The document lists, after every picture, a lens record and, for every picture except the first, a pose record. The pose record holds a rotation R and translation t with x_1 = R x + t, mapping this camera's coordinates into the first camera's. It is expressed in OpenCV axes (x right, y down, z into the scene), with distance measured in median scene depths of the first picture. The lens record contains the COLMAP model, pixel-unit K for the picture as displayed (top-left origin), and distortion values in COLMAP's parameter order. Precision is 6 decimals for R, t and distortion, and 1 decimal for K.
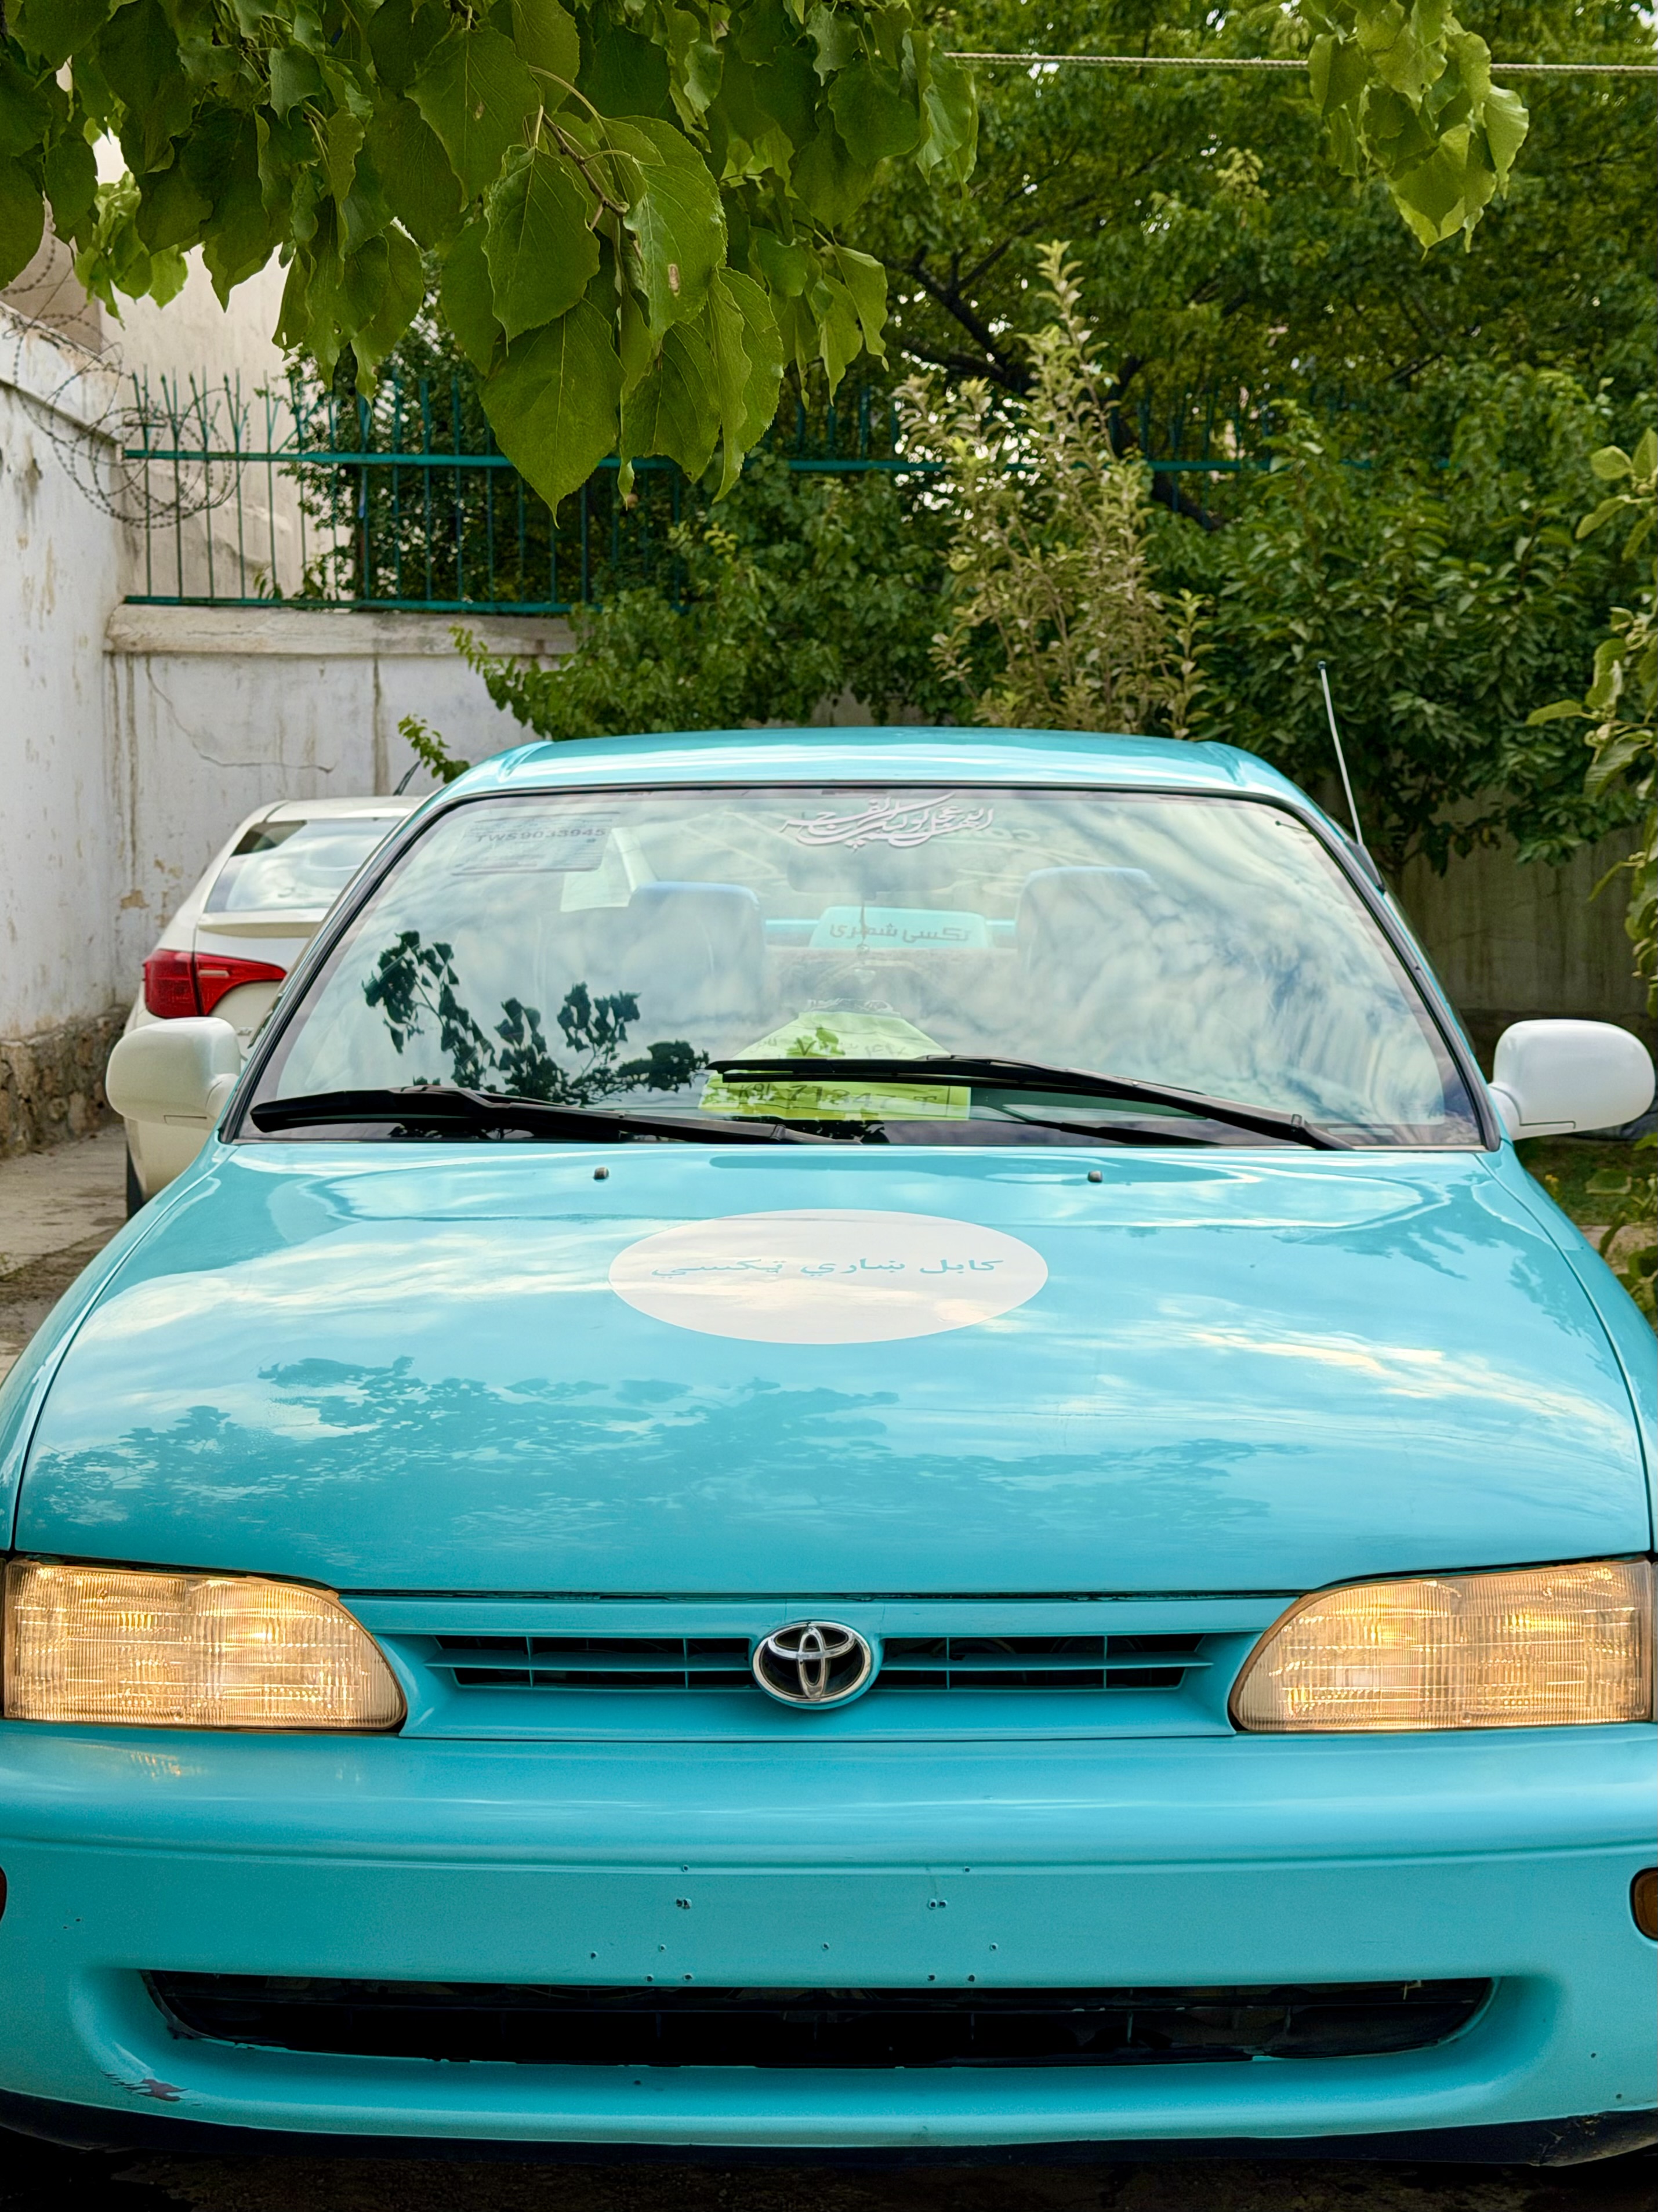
lens RADIAL K [[3063.8, 0, 829.0], [0, 3063.8, 1106.0], [0, 0, 1]] dist [0.326239, 0.003248]
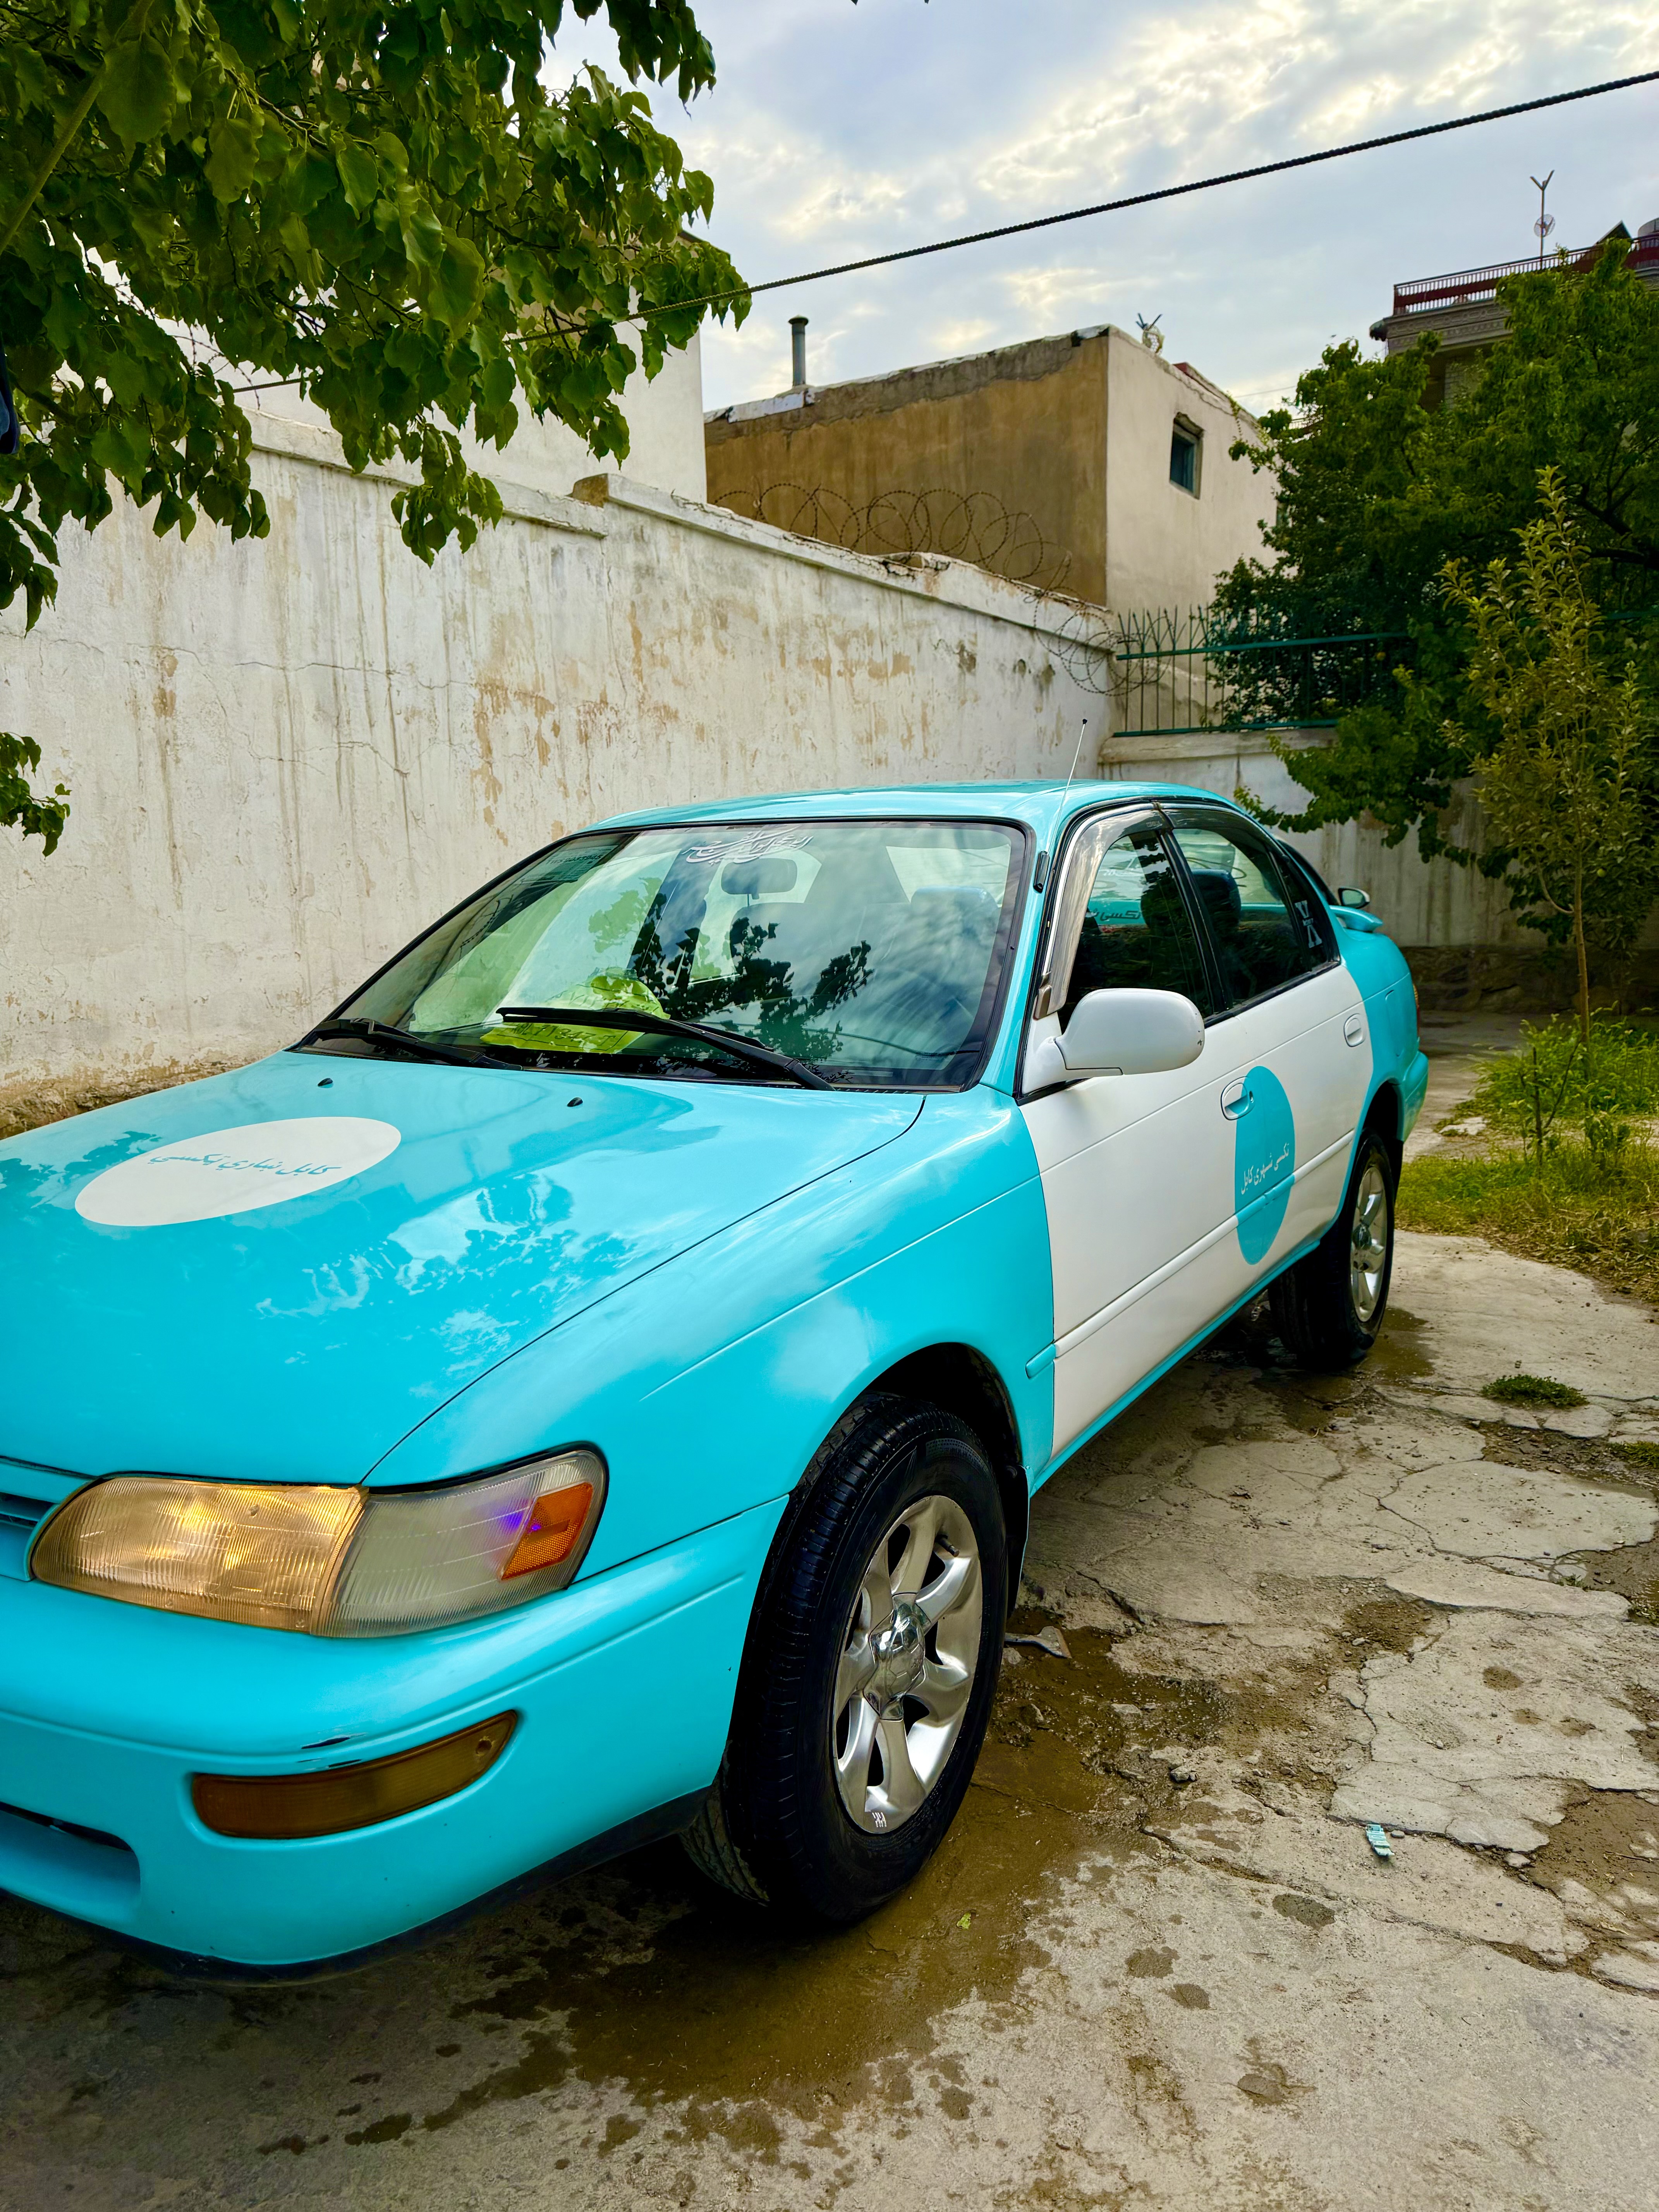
lens RADIAL K [[1576.1, 0, 829.5], [0, 1576.1, 1106.0], [0, 0, 1]] dist [-0.056409, -0.000708]
pose [[0.866897, 0.050316, -0.495942, 0.105951], [-0.016559, 0.997250, 0.072233, -0.005473], [0.498213, -0.054406, 0.865346, 0.096615]]
